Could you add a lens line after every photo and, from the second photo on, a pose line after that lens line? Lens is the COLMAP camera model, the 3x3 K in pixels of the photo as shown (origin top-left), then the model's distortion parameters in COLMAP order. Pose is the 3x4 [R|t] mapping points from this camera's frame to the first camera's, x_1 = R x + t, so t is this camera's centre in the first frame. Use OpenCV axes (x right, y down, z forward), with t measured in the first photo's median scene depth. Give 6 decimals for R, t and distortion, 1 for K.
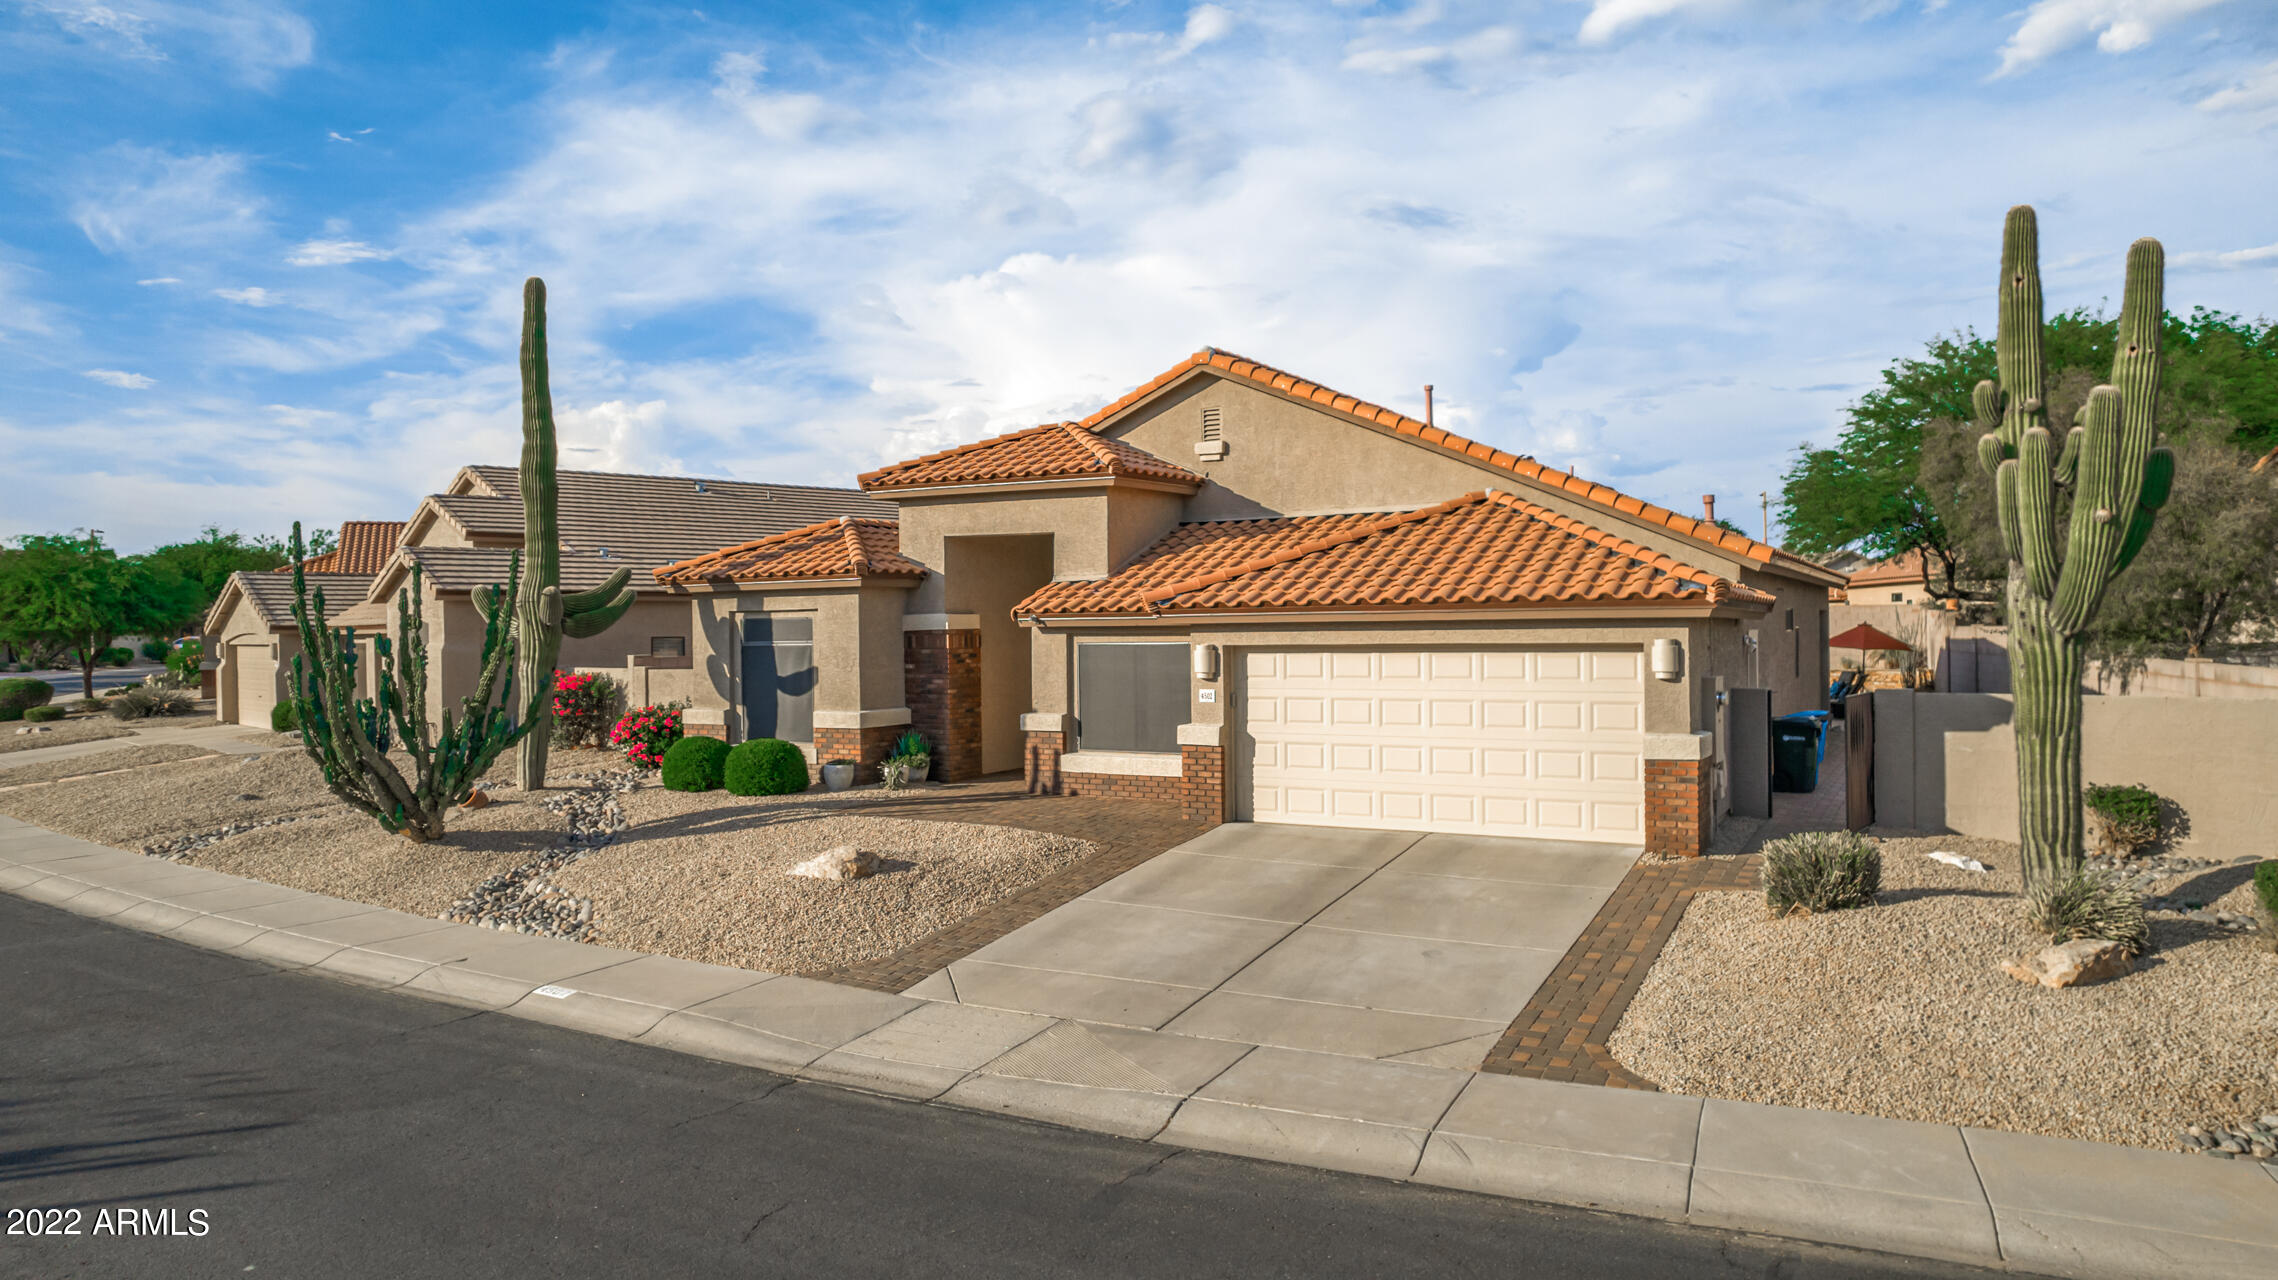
lens RADIAL K [[1459.3, 0, 1135.9], [0, 1459.3, 635.3], [0, 0, 1]] dist [-0.081478, 0.081442]
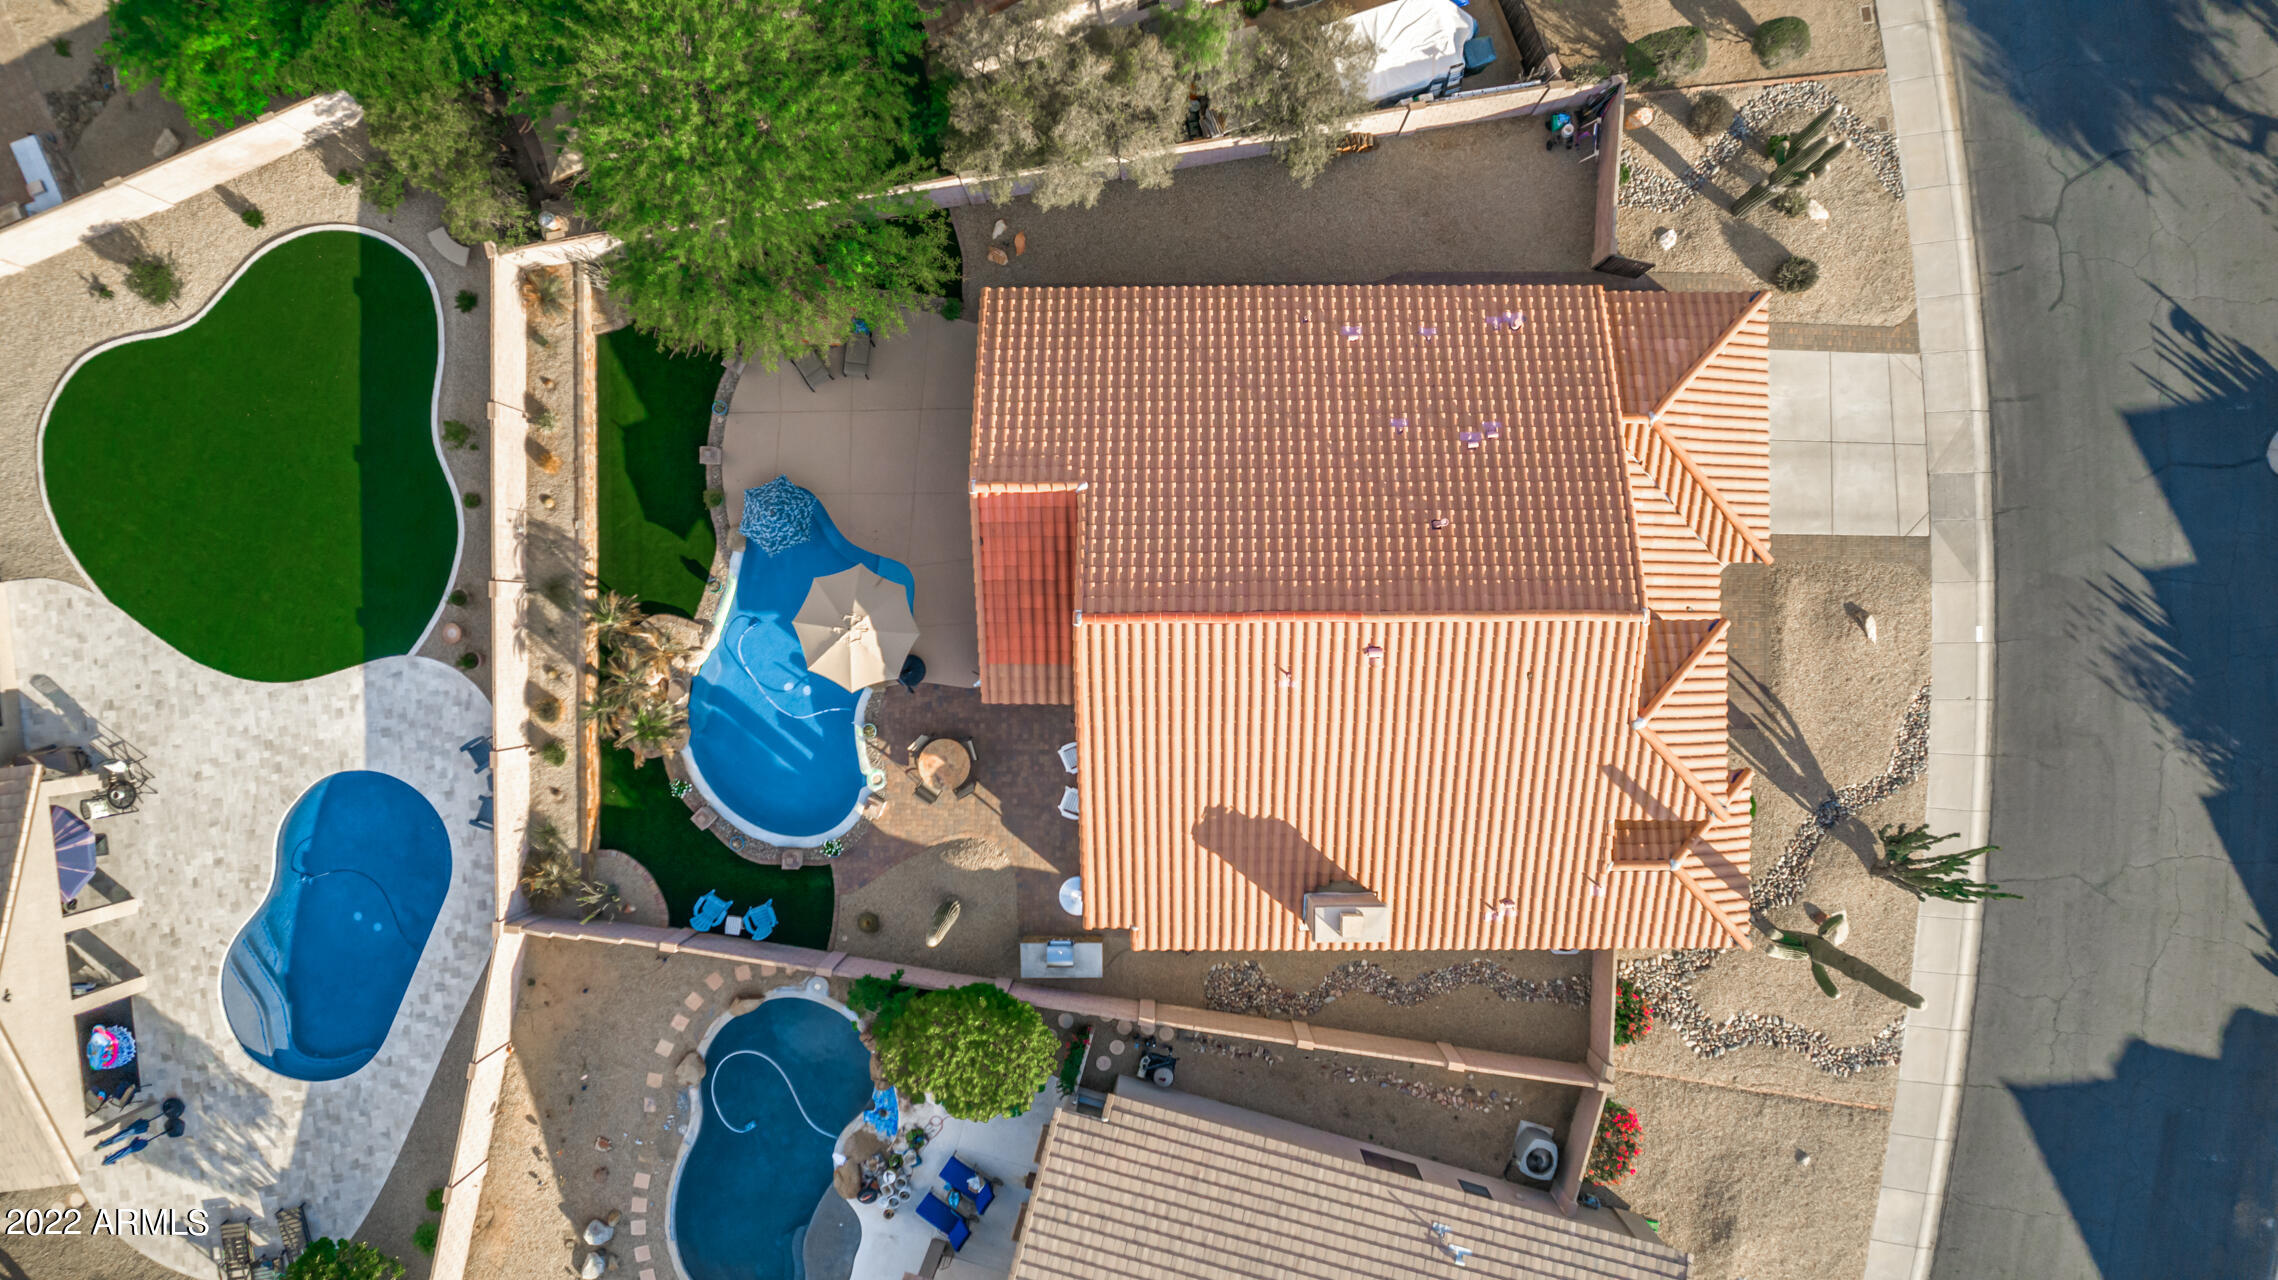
lens RADIAL K [[1459.3, 0, 1135.9], [0, 1459.3, 635.3], [0, 0, 1]] dist [-0.081478, 0.081442]
pose [[-0.500038, -0.865955, 0.009178, 0.298322], [0.024556, -0.003584, 0.999692, -1.797708], [-0.865655, 0.500110, 0.023056, 1.554545]]
